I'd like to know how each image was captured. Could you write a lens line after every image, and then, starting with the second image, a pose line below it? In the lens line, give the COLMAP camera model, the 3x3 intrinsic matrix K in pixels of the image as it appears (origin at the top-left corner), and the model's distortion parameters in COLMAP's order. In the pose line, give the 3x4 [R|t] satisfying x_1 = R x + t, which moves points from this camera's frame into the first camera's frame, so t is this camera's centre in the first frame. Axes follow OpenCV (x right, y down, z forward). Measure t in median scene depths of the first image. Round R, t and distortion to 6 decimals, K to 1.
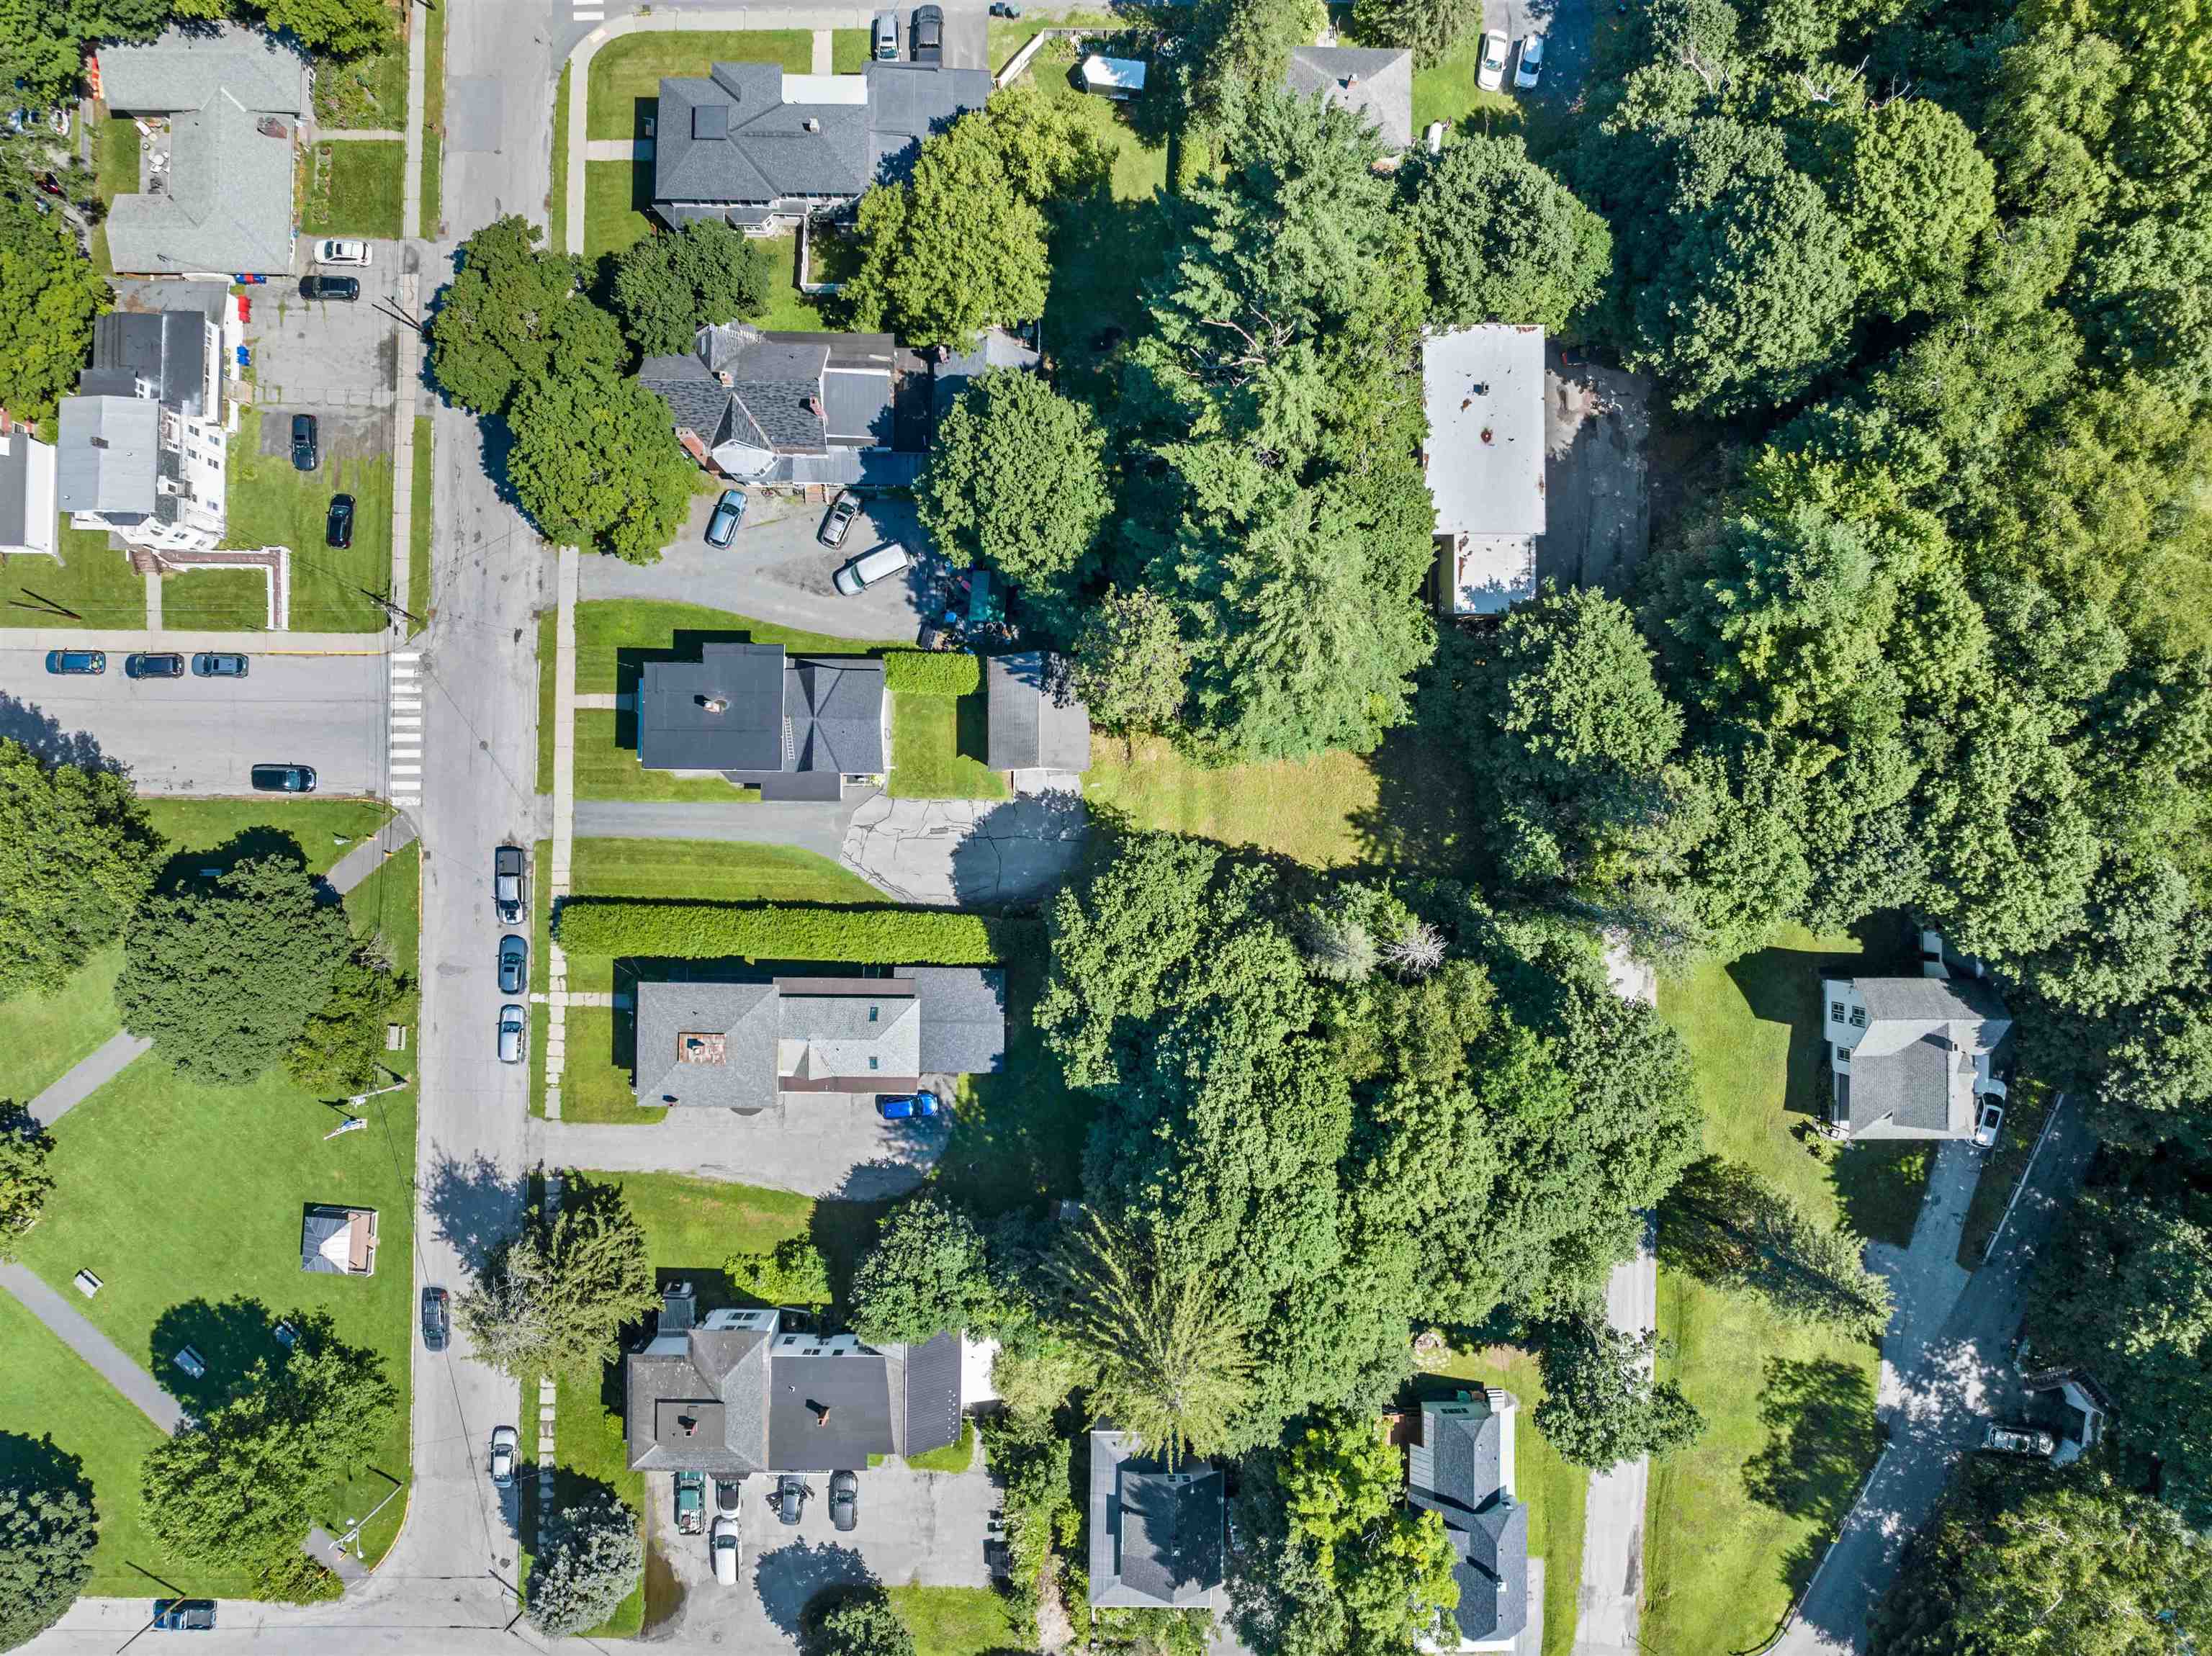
lens RADIAL K [[1586.8, 0, 1104.3], [0, 1586.8, 815.8], [0, 0, 1]] dist [-0.036373, 0.006803]
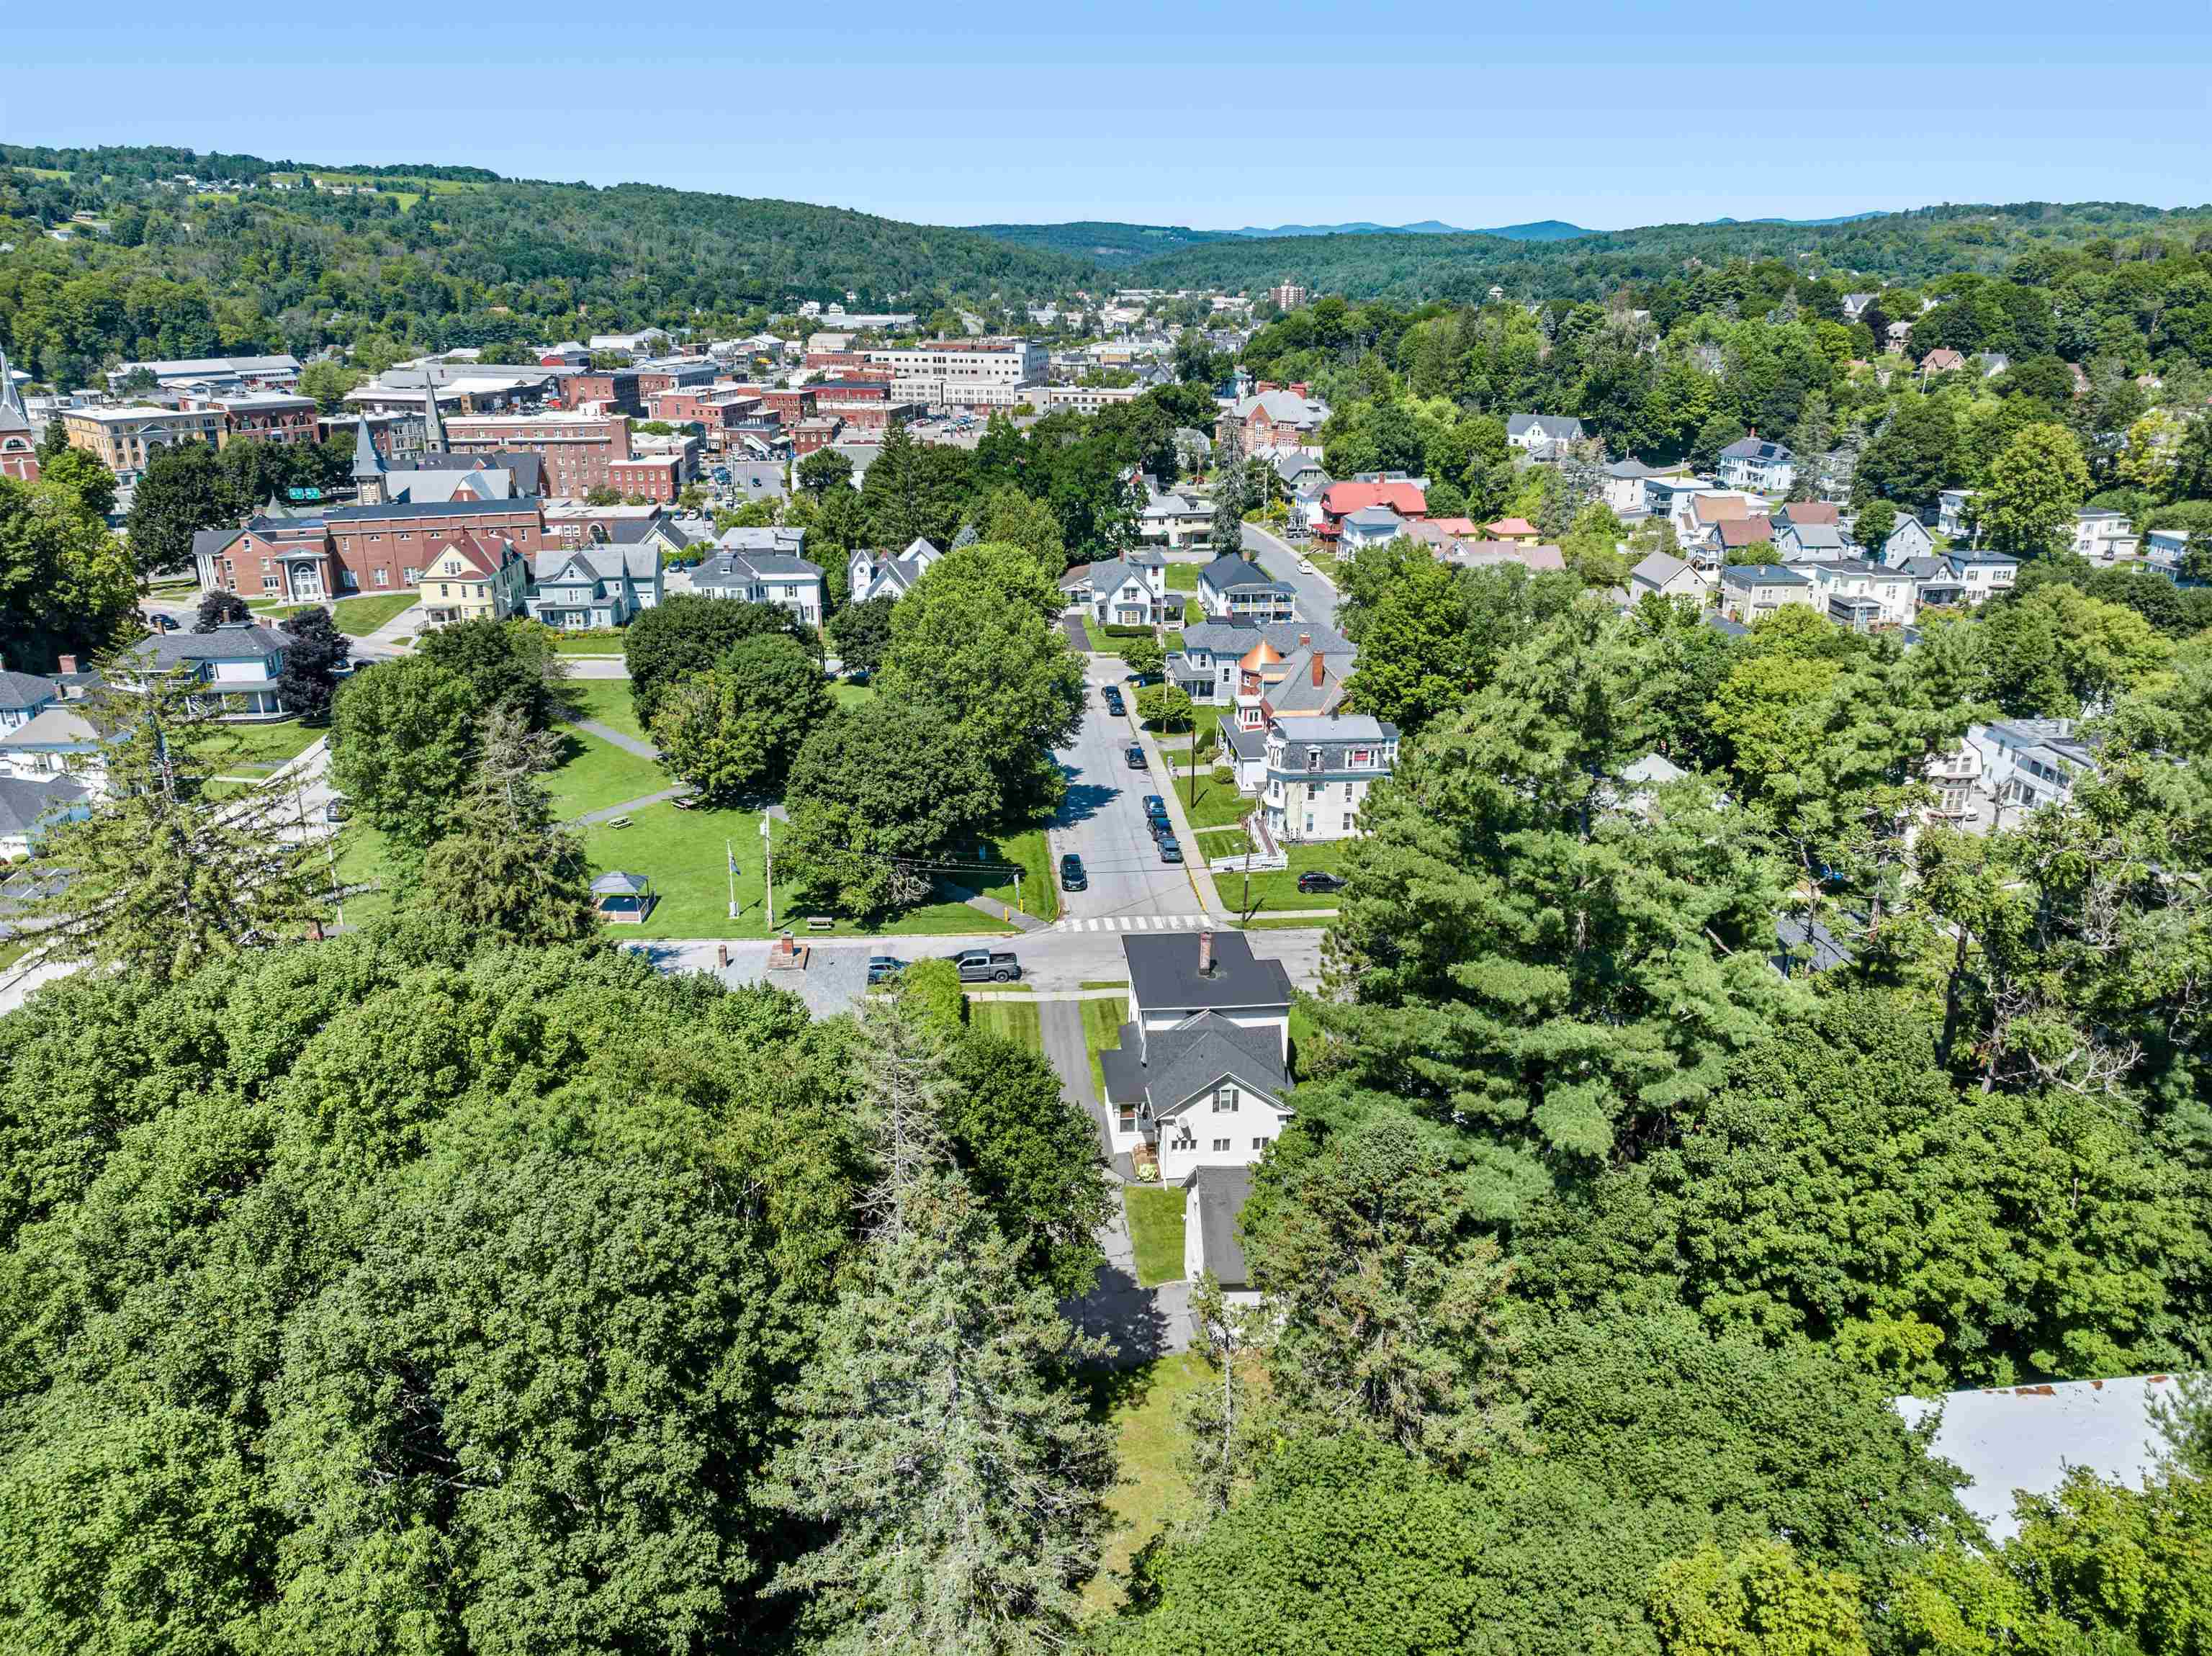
lens RADIAL K [[1558.3, 0, 1094.8], [0, 1558.3, 821.3], [0, 0, 1]] dist [-0.019246, -0.037322]
pose [[0.101729, 0.321670, -0.941371, 0.458854], [-0.994747, 0.043748, -0.092548, 0.057442], [0.011413, 0.945841, 0.324430, 0.627490]]
